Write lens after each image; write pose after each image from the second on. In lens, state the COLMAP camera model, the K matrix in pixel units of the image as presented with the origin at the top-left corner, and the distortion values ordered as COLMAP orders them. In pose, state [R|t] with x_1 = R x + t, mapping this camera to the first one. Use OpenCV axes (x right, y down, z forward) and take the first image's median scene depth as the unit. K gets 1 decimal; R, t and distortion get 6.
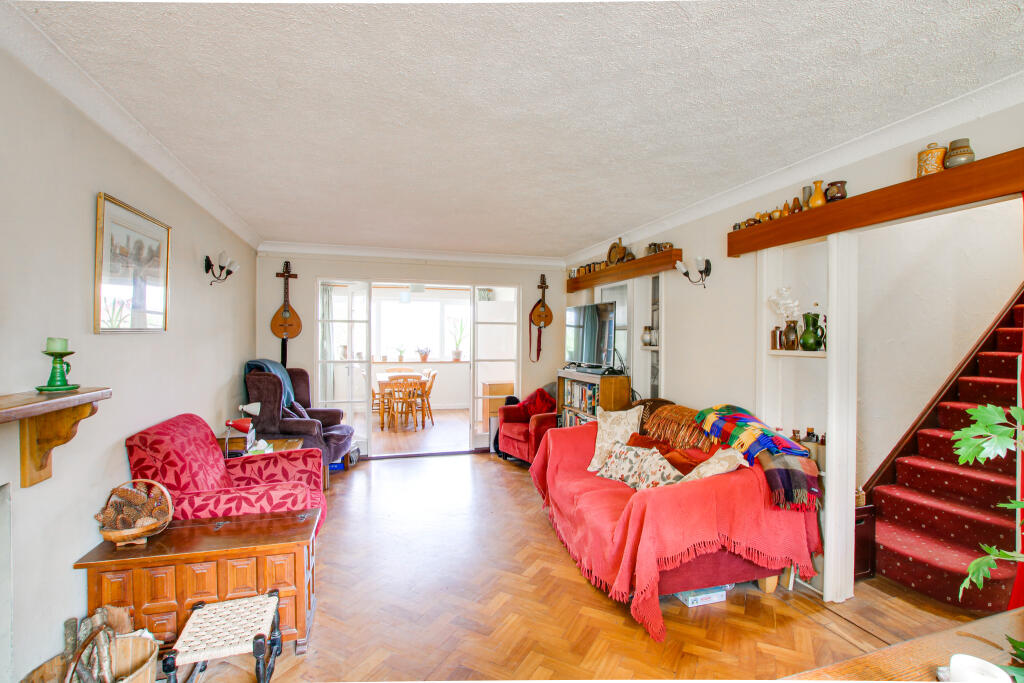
lens RADIAL K [[466.8, 0, 512.0], [0, 466.8, 341.5], [0, 0, 1]] dist [-0.039884, 0.000168]
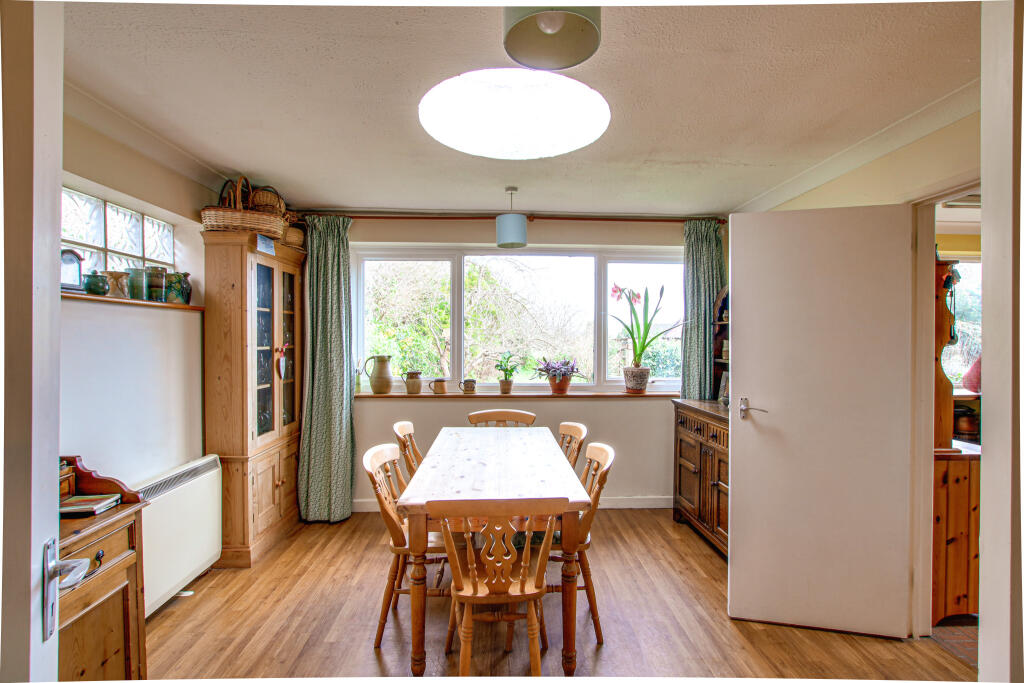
lens RADIAL K [[485.9, 0, 512.0], [0, 485.9, 341.5], [0, 0, 1]] dist [-0.000860, -0.000031]
pose [[0.967189, -0.000025, -0.254058, -0.236685], [-0.001340, 0.999986, -0.005202, -0.006143], [0.254054, 0.005371, 0.967175, 1.127522]]
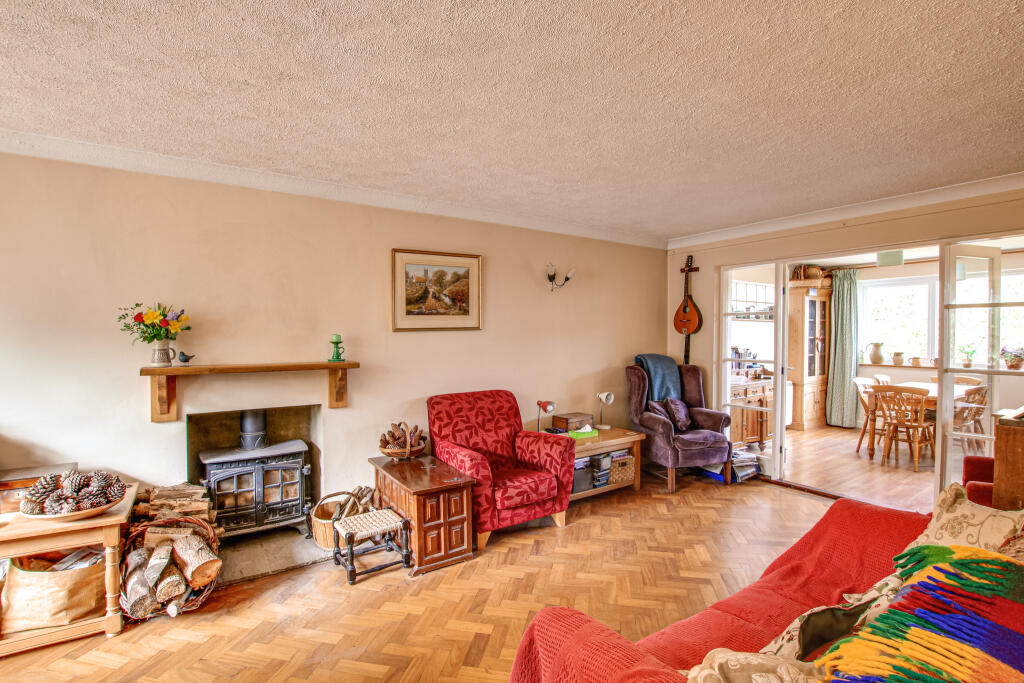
lens RADIAL K [[466.8, 0, 512.0], [0, 466.8, 341.5], [0, 0, 1]] dist [-0.039884, 0.000168]
pose [[0.301427, 0.017845, -0.953322, 0.353260], [-0.006611, 0.999840, 0.016626, -0.004848], [0.953466, 0.001291, 0.301496, 0.354543]]
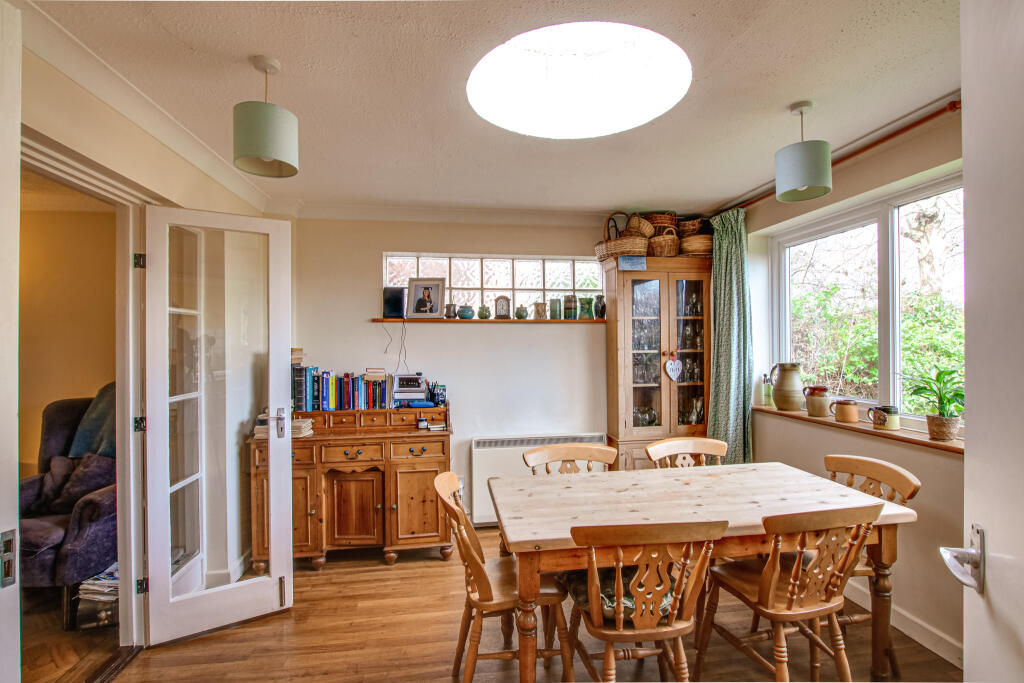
lens RADIAL K [[466.8, 0, 512.0], [0, 466.8, 341.5], [0, 0, 1]] dist [-0.039884, 0.000168]
pose [[-0.147866, -0.006305, -0.988987, 0.035002], [-0.000625, 0.999980, -0.006281, -0.011971], [0.989007, -0.000310, -0.147867, 1.618492]]
